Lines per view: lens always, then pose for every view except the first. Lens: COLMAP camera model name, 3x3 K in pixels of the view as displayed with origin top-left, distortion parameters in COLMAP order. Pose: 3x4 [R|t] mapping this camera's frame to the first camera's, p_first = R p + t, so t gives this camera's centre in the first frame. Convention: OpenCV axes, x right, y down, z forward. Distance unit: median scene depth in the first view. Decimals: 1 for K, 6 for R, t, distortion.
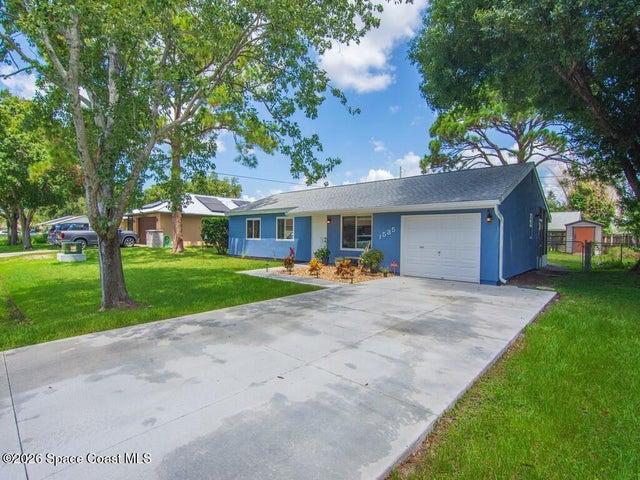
lens RADIAL K [[308.3, 0, 319.1], [0, 308.3, 242.4], [0, 0, 1]] dist [-0.002878, -0.013815]
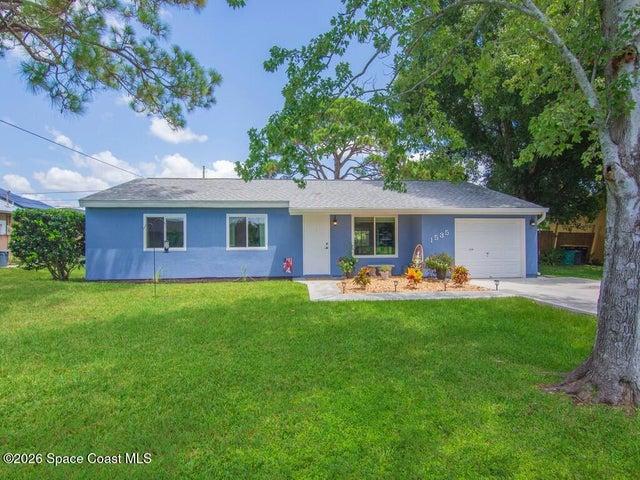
lens RADIAL K [[308.3, 0, 319.1], [0, 308.3, 242.4], [0, 0, 1]] dist [-0.002878, -0.013815]
pose [[0.690242, -0.013943, 0.723444, -0.545670], [0.032893, 0.999385, -0.012122, -0.008865], [-0.722830, 0.032164, 0.690277, 0.468955]]
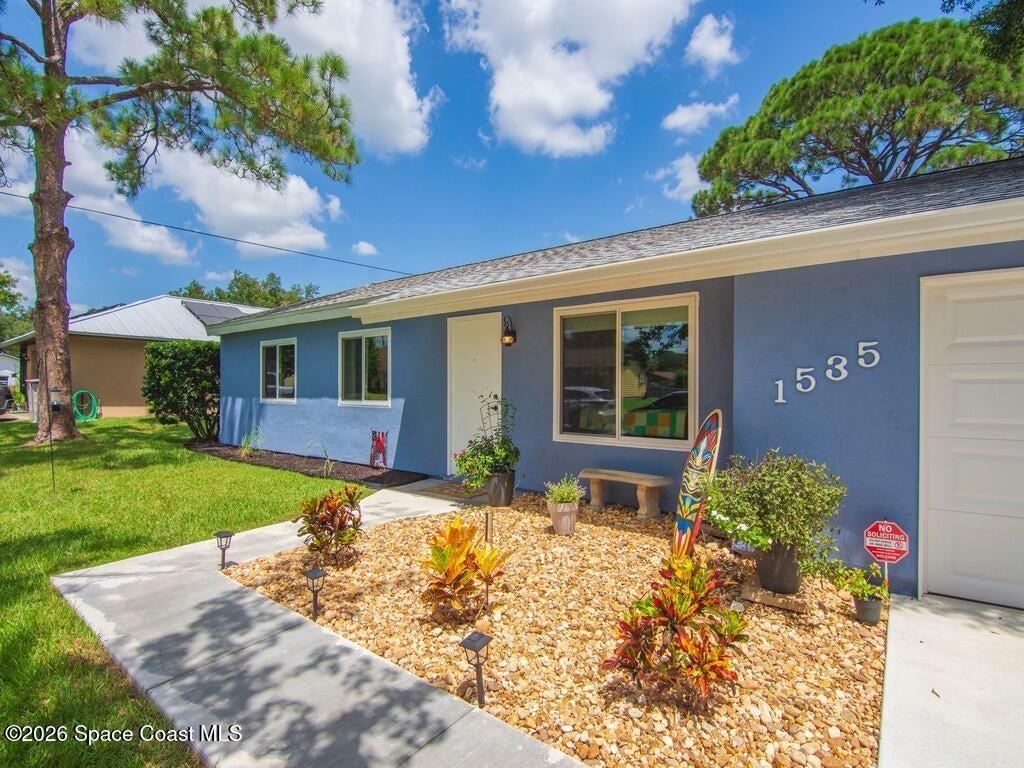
lens RADIAL K [[493.3, 0, 510.6], [0, 493.3, 387.9], [0, 0, 1]] dist [-0.002878, -0.013815]
pose [[0.995621, -0.011902, 0.092717, -0.008227], [0.013735, 0.999722, -0.019161, -0.013406], [-0.092463, 0.020351, 0.995508, 0.536108]]
